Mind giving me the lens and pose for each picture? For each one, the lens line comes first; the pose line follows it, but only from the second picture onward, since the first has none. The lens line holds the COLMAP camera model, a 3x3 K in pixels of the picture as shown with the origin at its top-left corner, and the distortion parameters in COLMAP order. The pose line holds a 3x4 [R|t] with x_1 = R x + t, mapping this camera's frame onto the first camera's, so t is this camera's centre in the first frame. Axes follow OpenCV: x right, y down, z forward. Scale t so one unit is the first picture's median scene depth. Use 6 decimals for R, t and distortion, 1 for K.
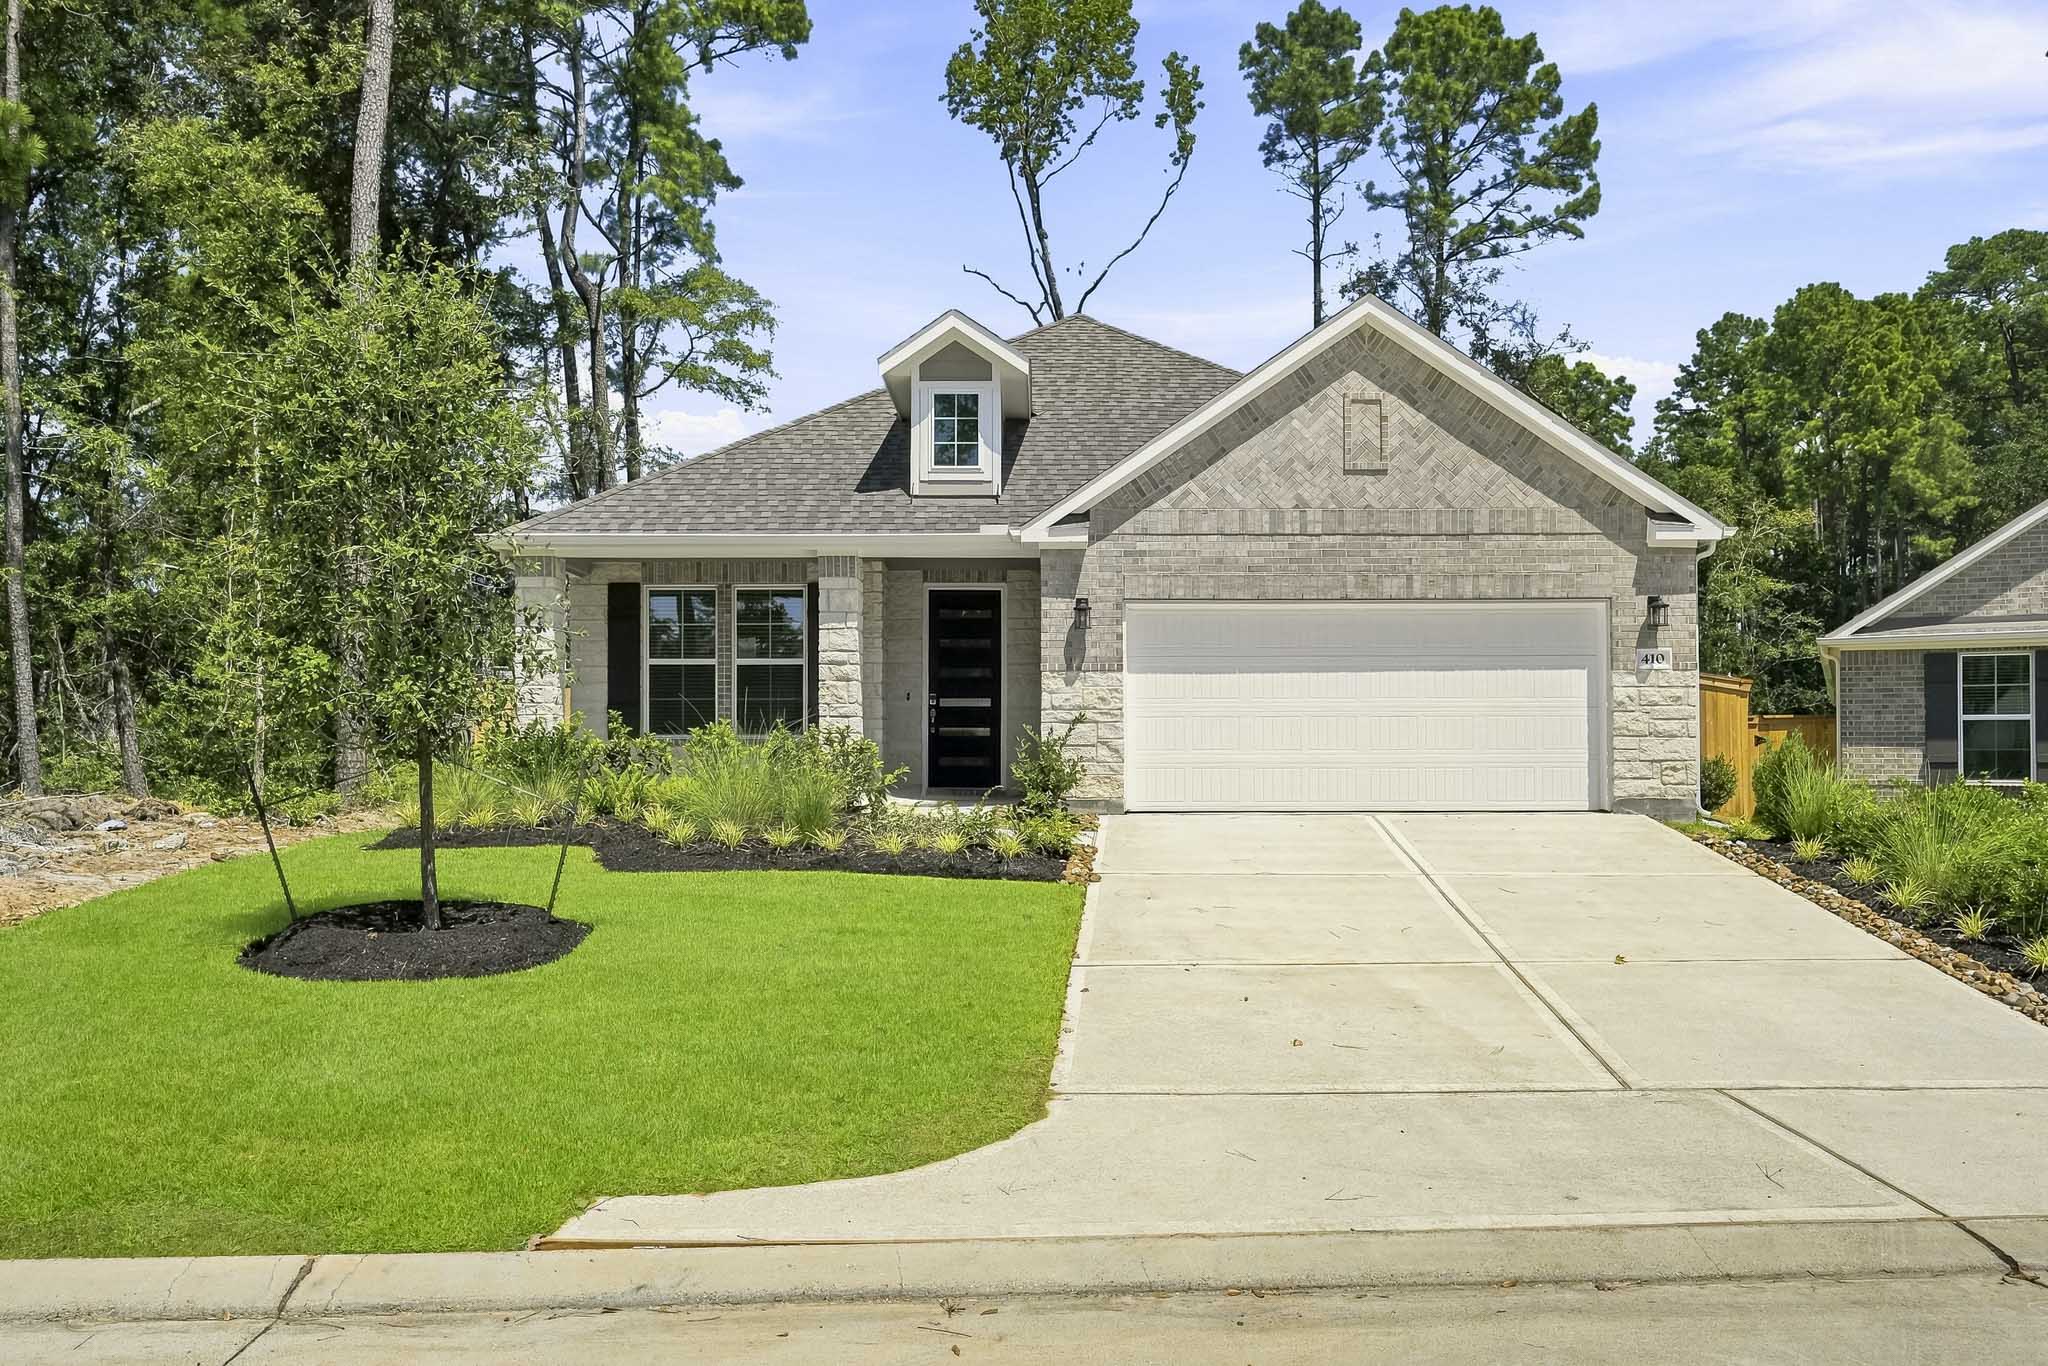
lens RADIAL K [[1572.7, 0, 1023.8], [0, 1572.7, 681.6], [0, 0, 1]] dist [0.004045, -0.012353]
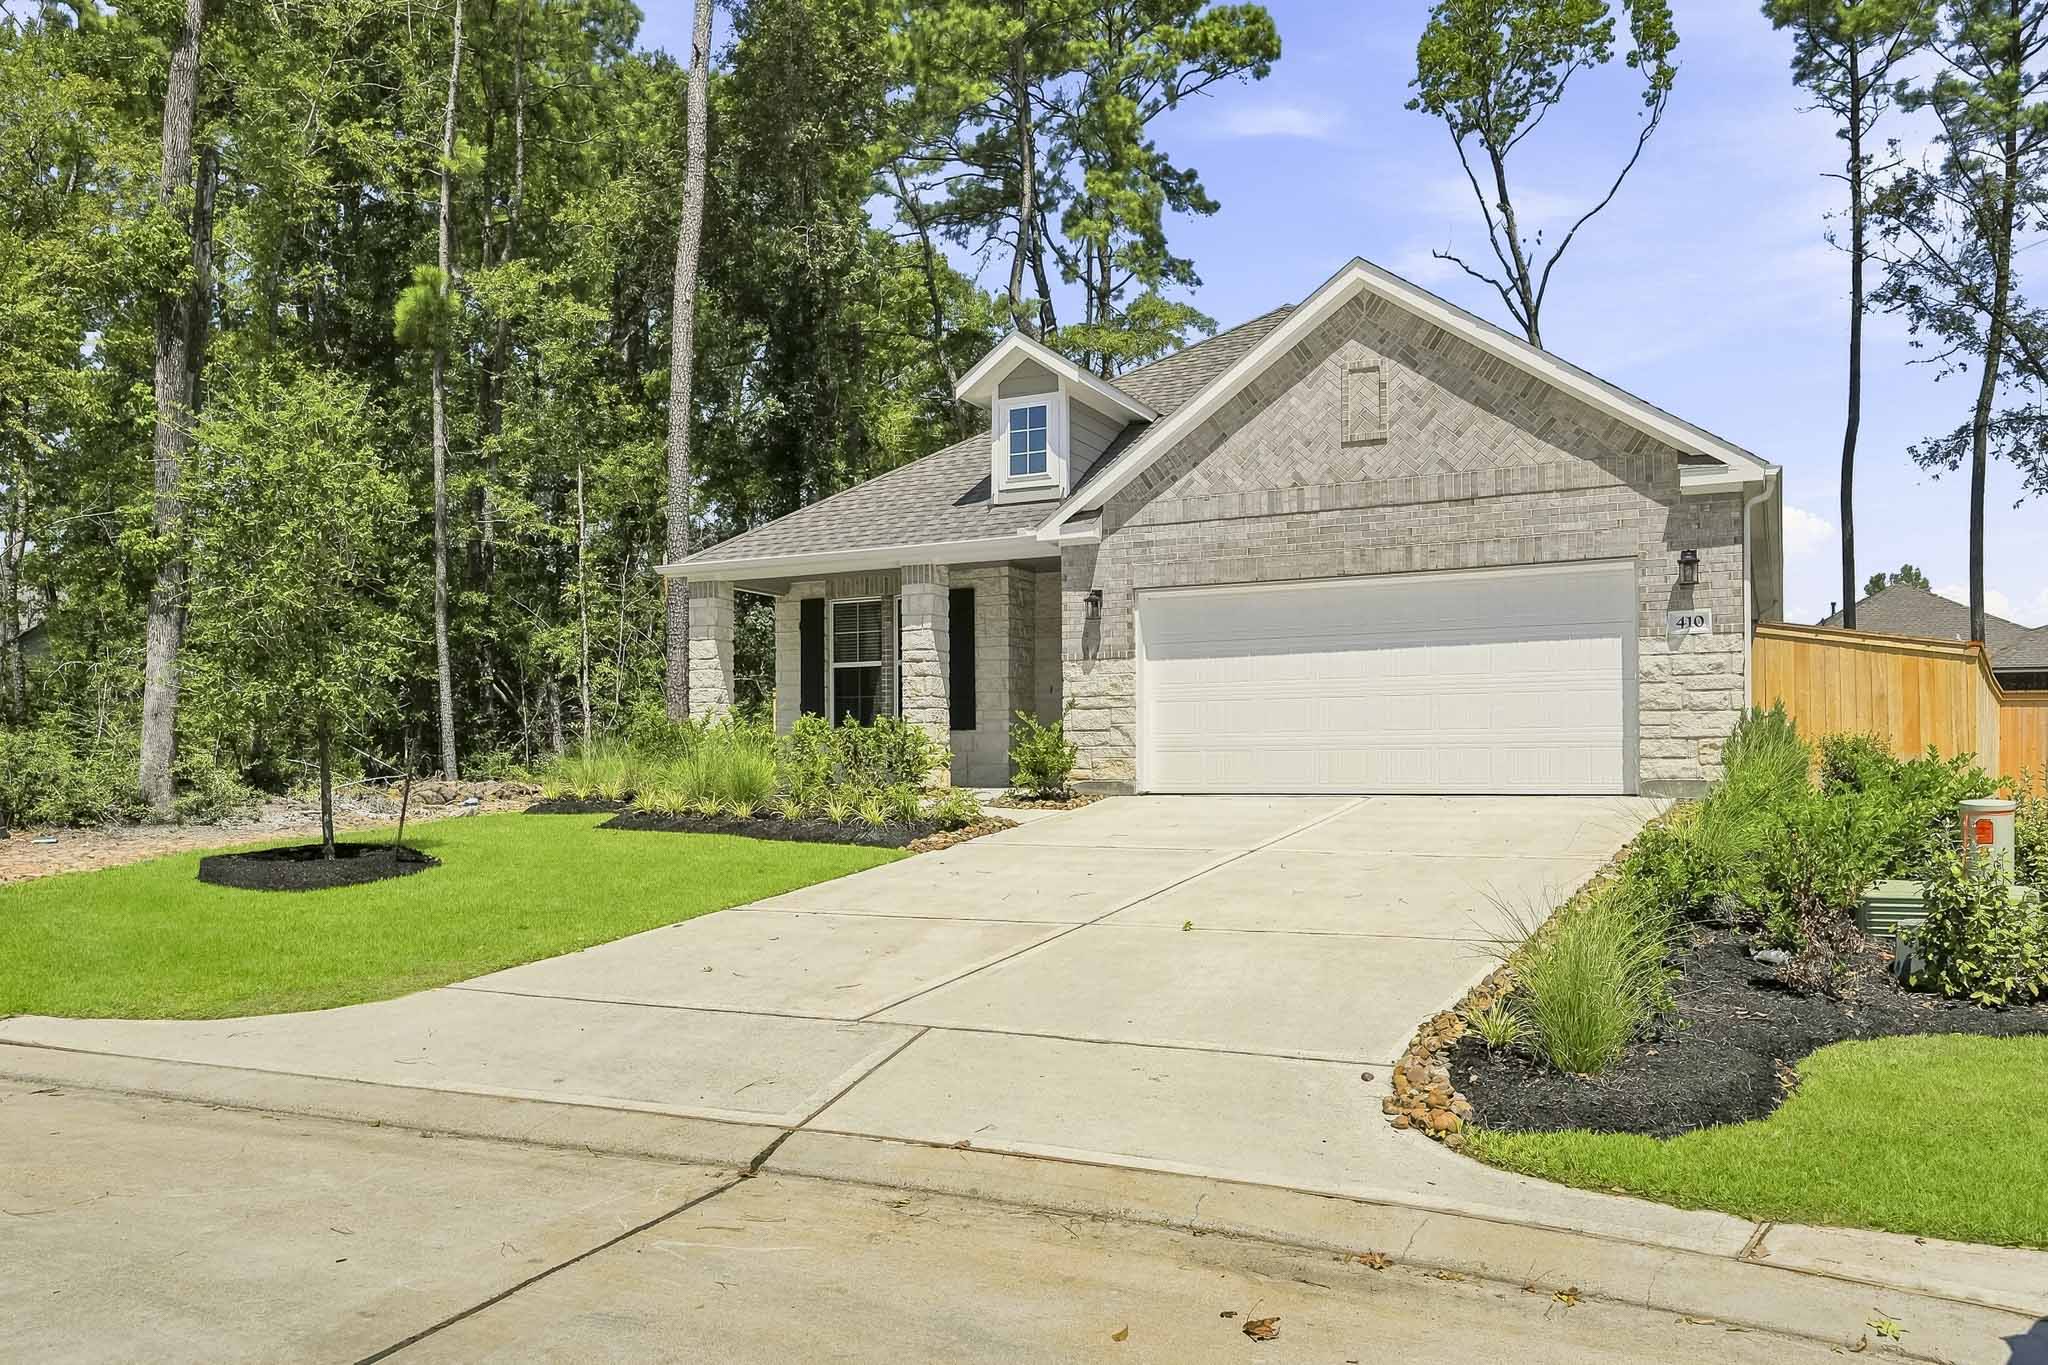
lens RADIAL K [[1572.7, 0, 1021.3], [0, 1572.7, 692.9], [0, 0, 1]] dist [0.004045, -0.012353]
pose [[0.881634, -0.026658, -0.471179, 0.483741], [0.026496, 0.999625, -0.006980, 0.021405], [0.471189, -0.006331, 0.882010, 0.048194]]
